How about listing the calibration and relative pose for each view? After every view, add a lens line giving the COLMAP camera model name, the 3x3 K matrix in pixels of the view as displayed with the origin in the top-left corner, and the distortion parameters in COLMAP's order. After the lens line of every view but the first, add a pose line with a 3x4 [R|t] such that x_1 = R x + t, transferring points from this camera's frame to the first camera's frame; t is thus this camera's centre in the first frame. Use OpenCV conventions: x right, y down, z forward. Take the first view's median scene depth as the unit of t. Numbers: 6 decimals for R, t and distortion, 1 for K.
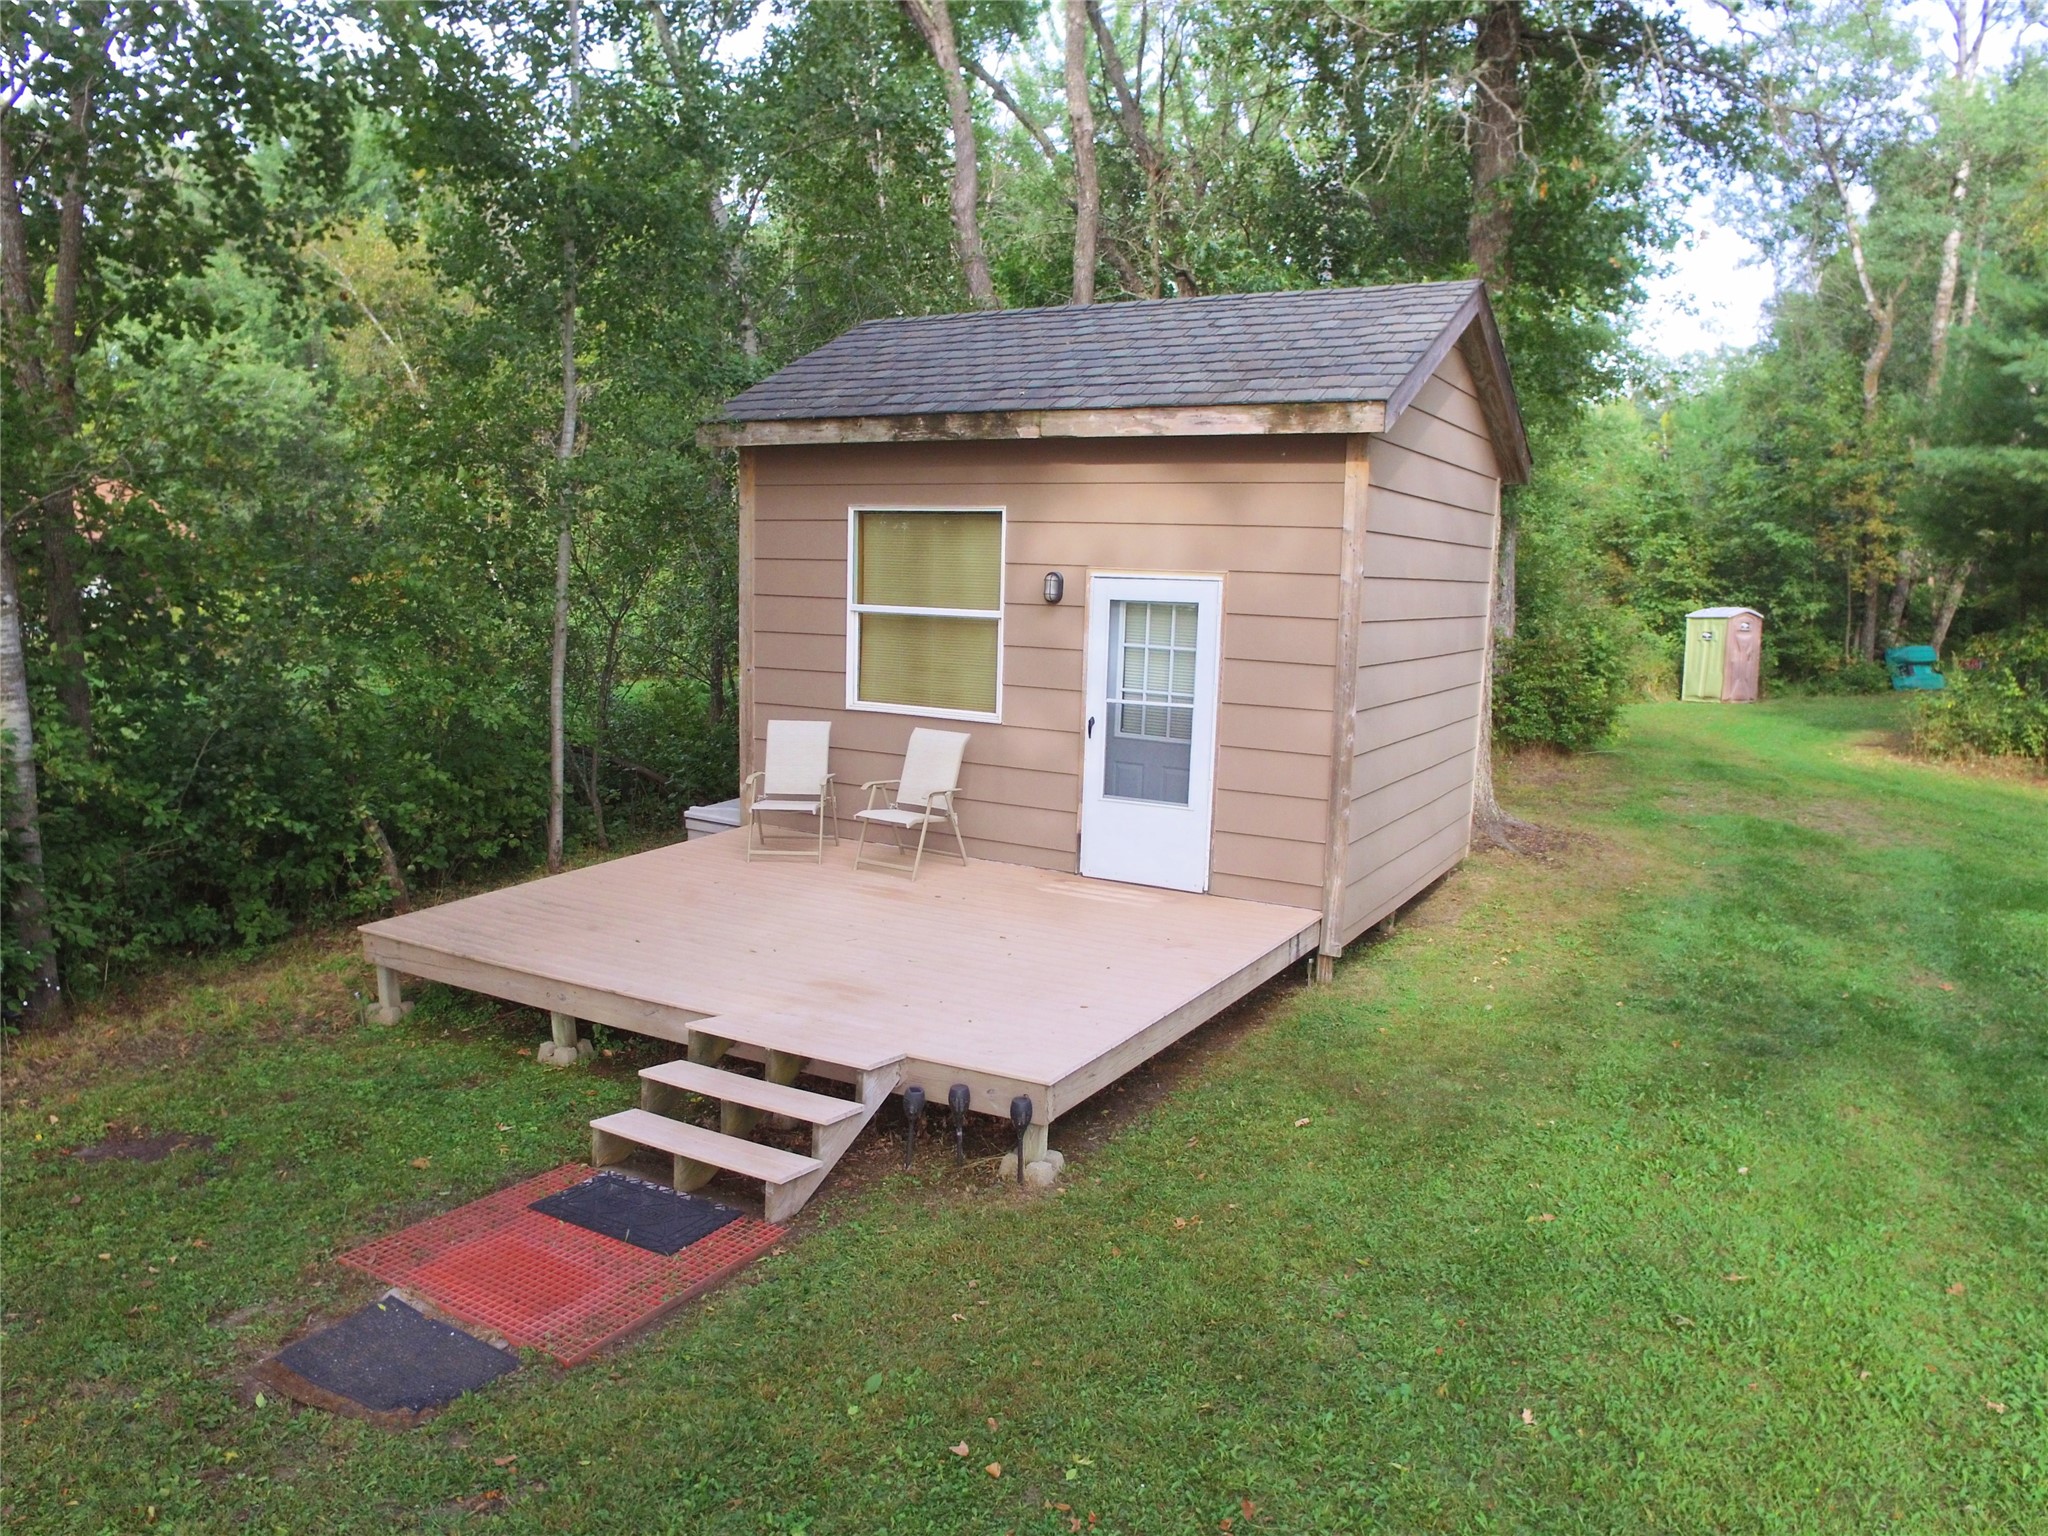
lens RADIAL K [[1515.7, 0, 1024.1], [0, 1515.7, 777.9], [0, 0, 1]] dist [-0.127157, 0.098246]
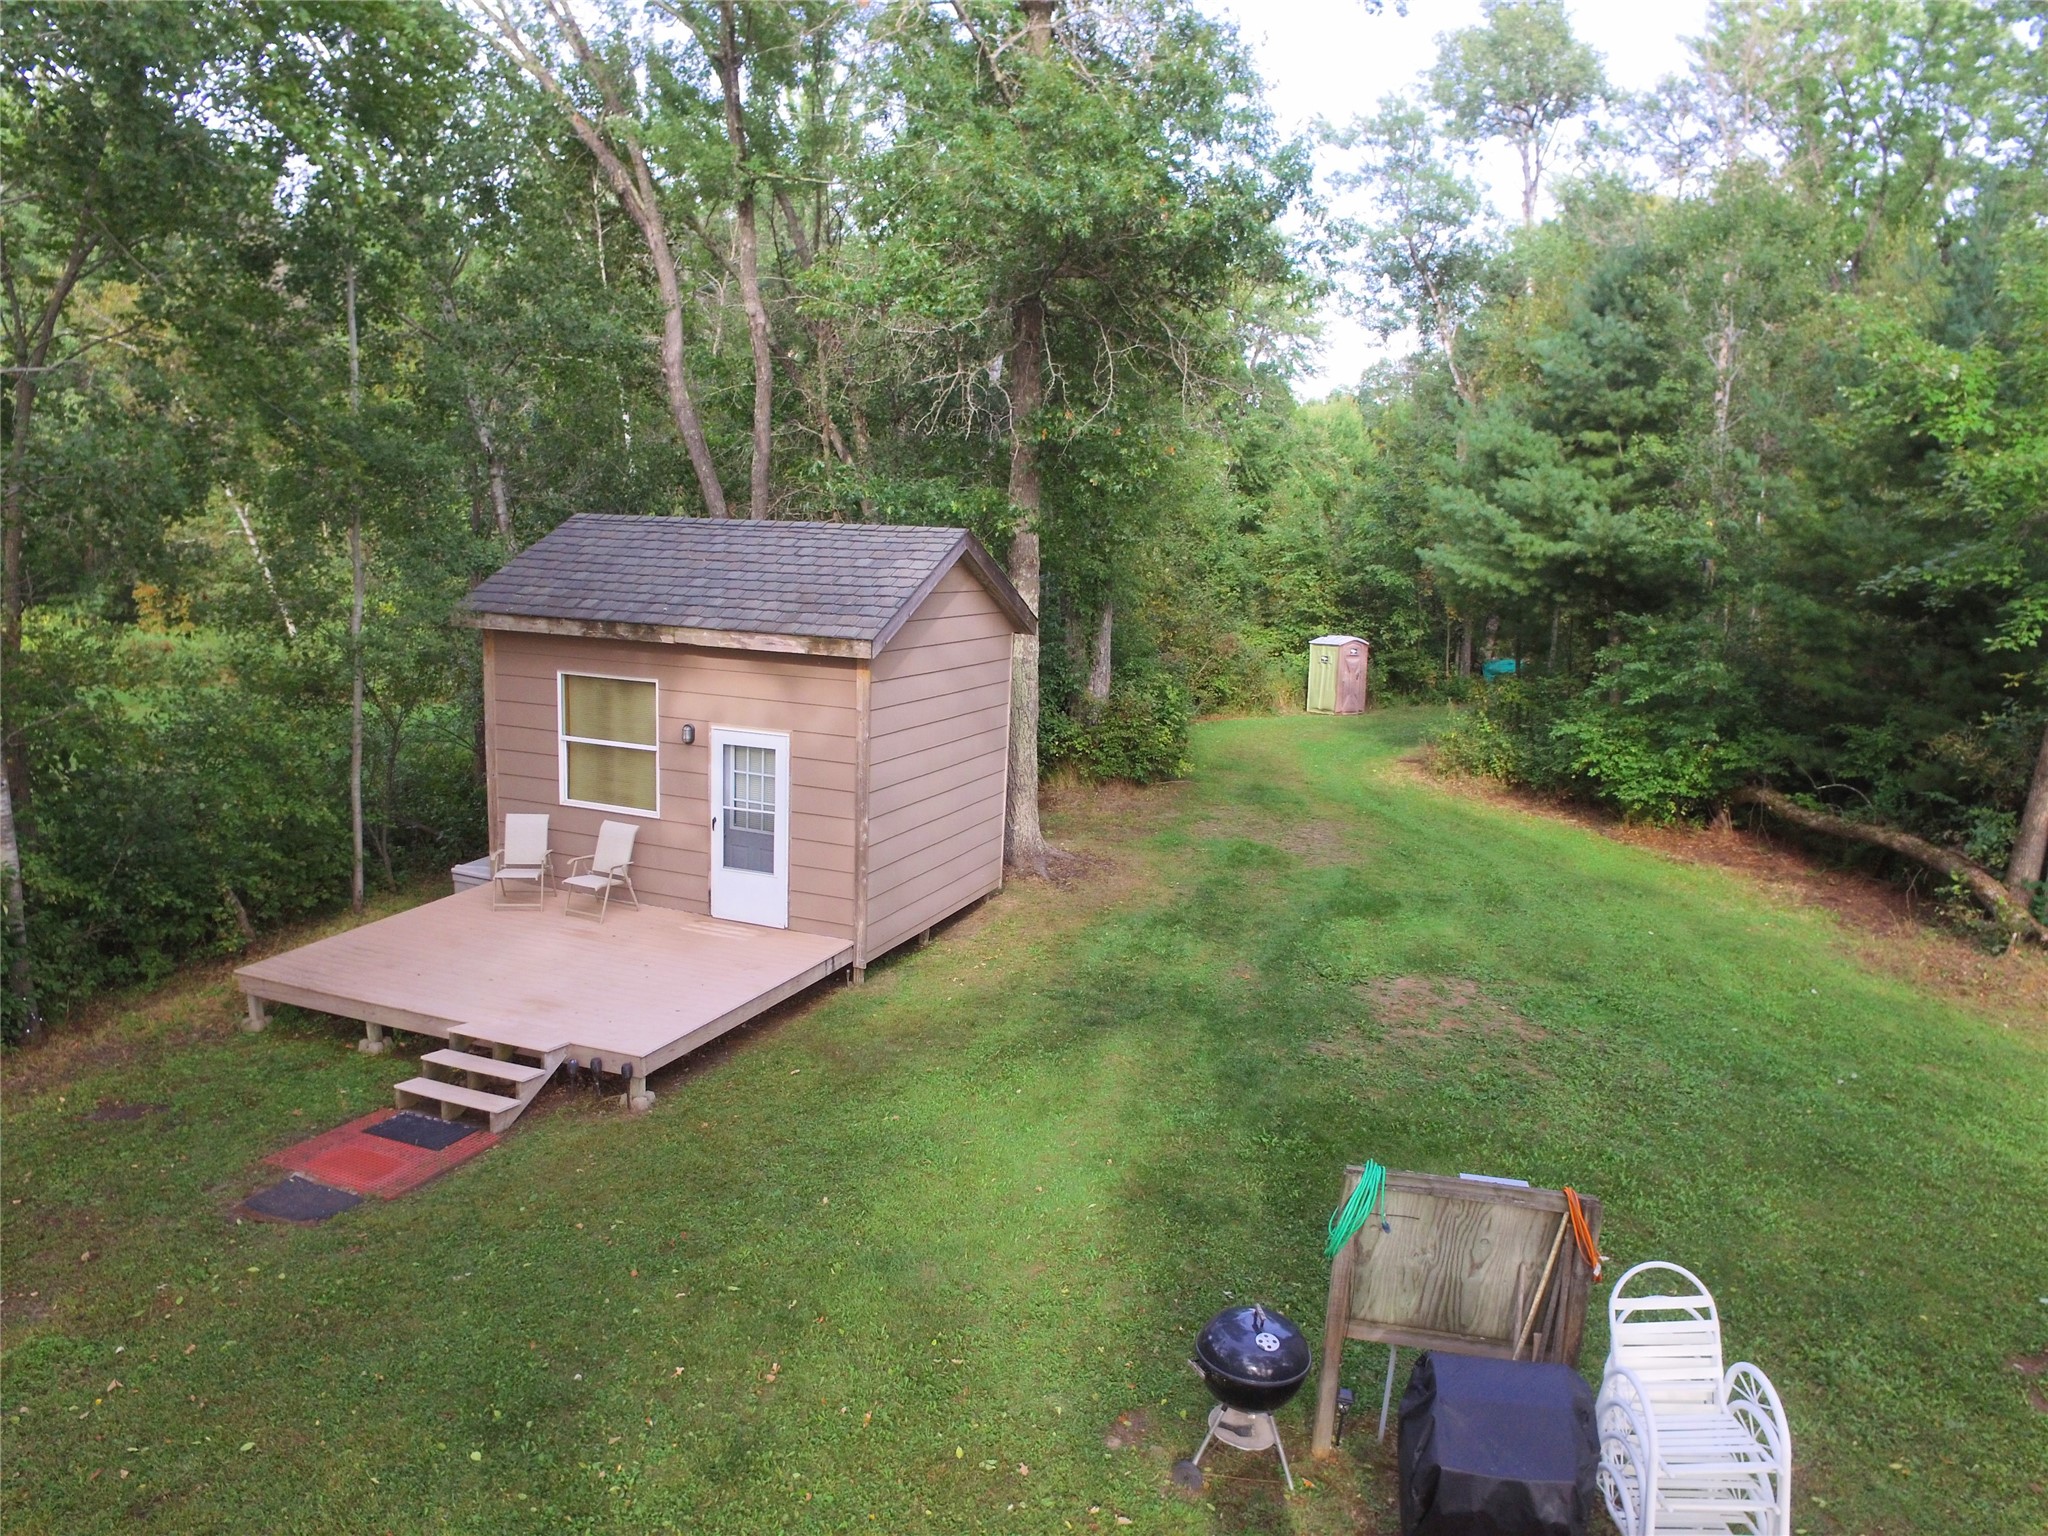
lens RADIAL K [[1515.7, 0, 1065.7], [0, 1515.7, 777.0], [0, 0, 1]] dist [-0.127157, 0.098246]
pose [[0.987352, -0.014617, 0.157870, 0.168367], [0.009244, 0.999354, 0.034718, -0.140881], [-0.158276, -0.032819, 0.986849, -0.628818]]
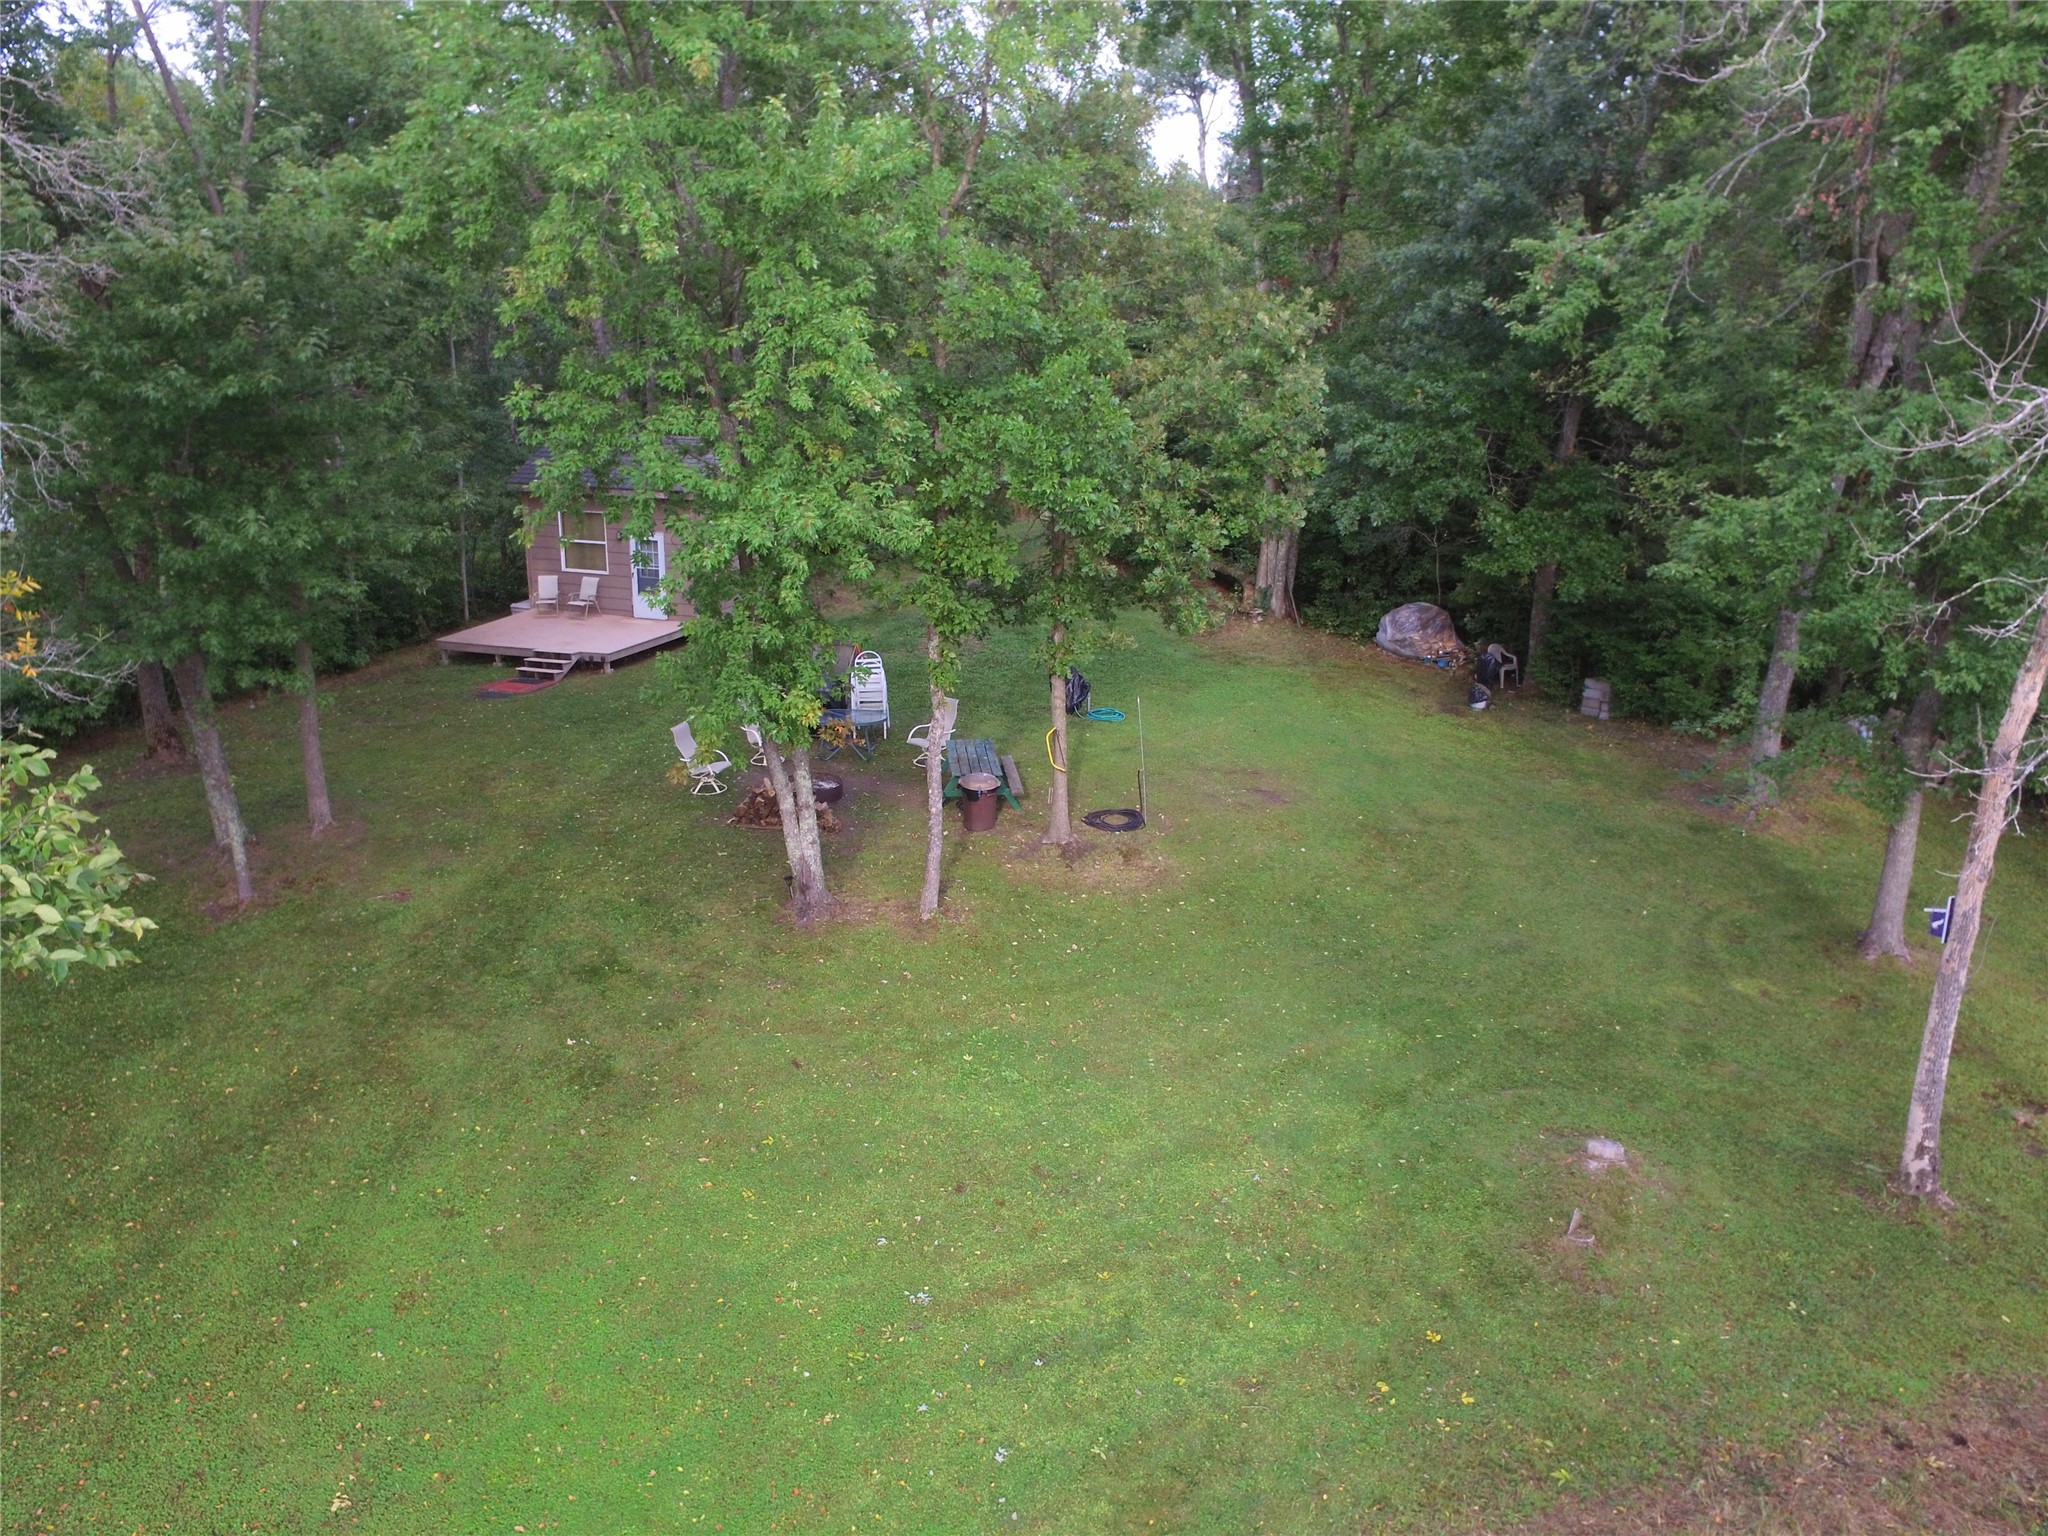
lens RADIAL K [[1515.7, 0, 1062.7], [0, 1515.7, 828.2], [0, 0, 1]] dist [-0.127157, 0.098246]
pose [[0.979567, -0.067412, 0.189484, 0.348027], [0.032258, 0.982617, 0.182819, -0.062662], [-0.198515, -0.172971, 0.964714, -2.860810]]
